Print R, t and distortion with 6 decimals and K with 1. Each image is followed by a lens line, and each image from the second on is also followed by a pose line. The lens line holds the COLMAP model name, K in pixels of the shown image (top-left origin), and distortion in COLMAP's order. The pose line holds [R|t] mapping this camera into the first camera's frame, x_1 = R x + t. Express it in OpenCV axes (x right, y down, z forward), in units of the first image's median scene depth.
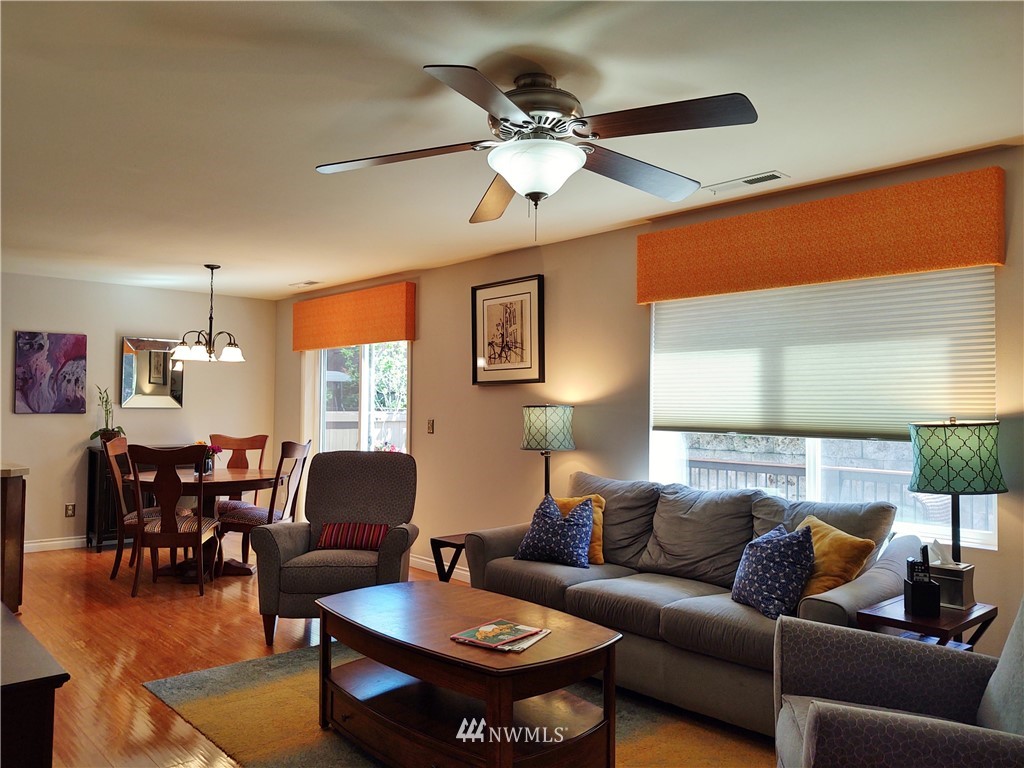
lens RADIAL K [[774.2, 0, 500.9], [0, 774.2, 383.4], [0, 0, 1]] dist [0.030441, -0.057955]
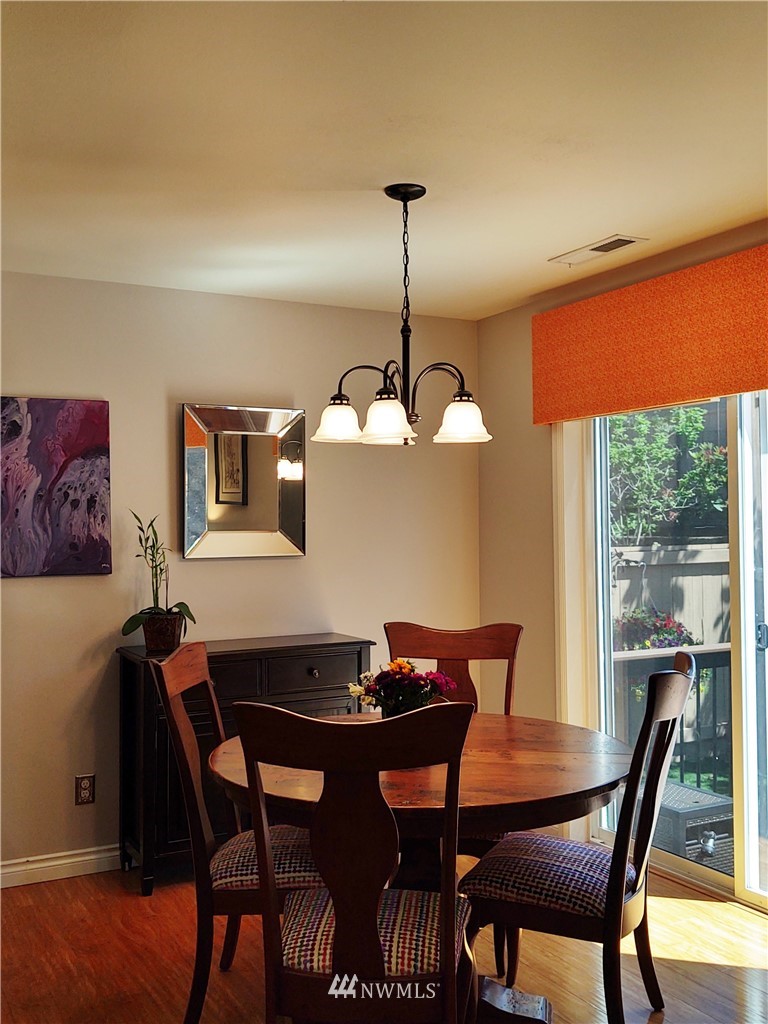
lens RADIAL K [[1027.4, 0, 394.3], [0, 1027.4, 509.7], [0, 0, 1]] dist [0.018762, 0.000000]
pose [[0.974475, -0.021840, -0.223429, -0.324077], [0.025570, 0.999578, 0.013814, -0.004152], [0.223033, -0.019174, 0.974622, 0.615235]]
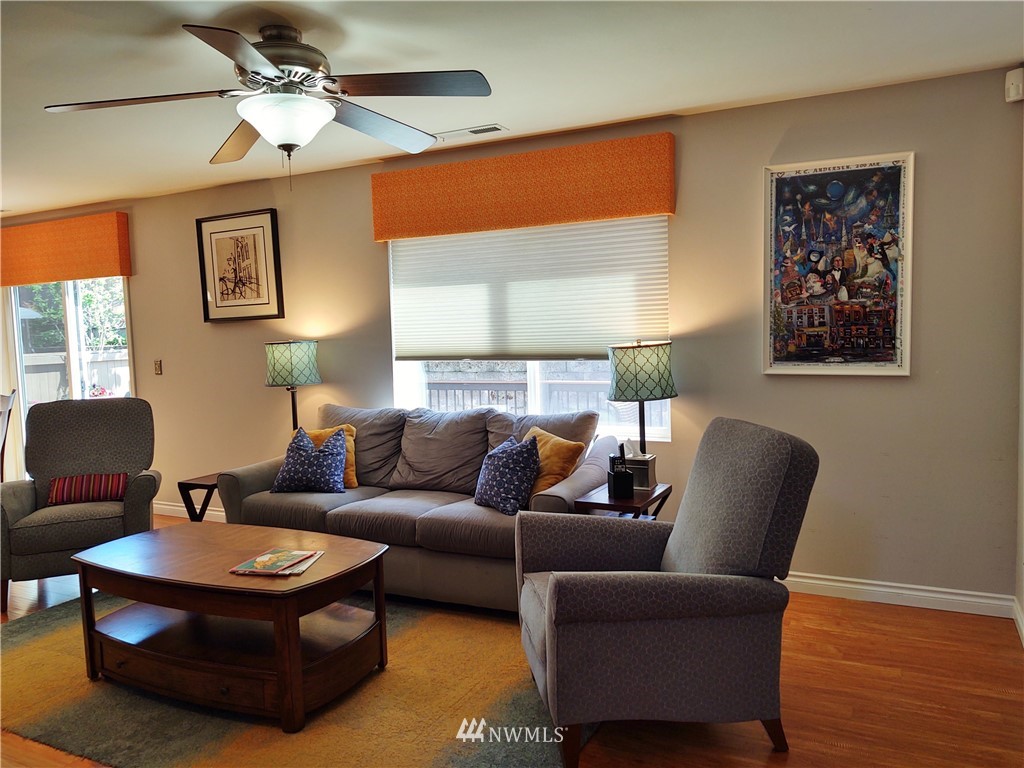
lens RADIAL K [[774.2, 0, 509.1], [0, 774.2, 383.3], [0, 0, 1]] dist [0.030441, -0.057955]
pose [[0.932382, -0.065619, 0.355469, -0.035040], [0.029906, 0.994017, 0.105052, -0.014021], [-0.360236, -0.087318, 0.928766, -0.050775]]
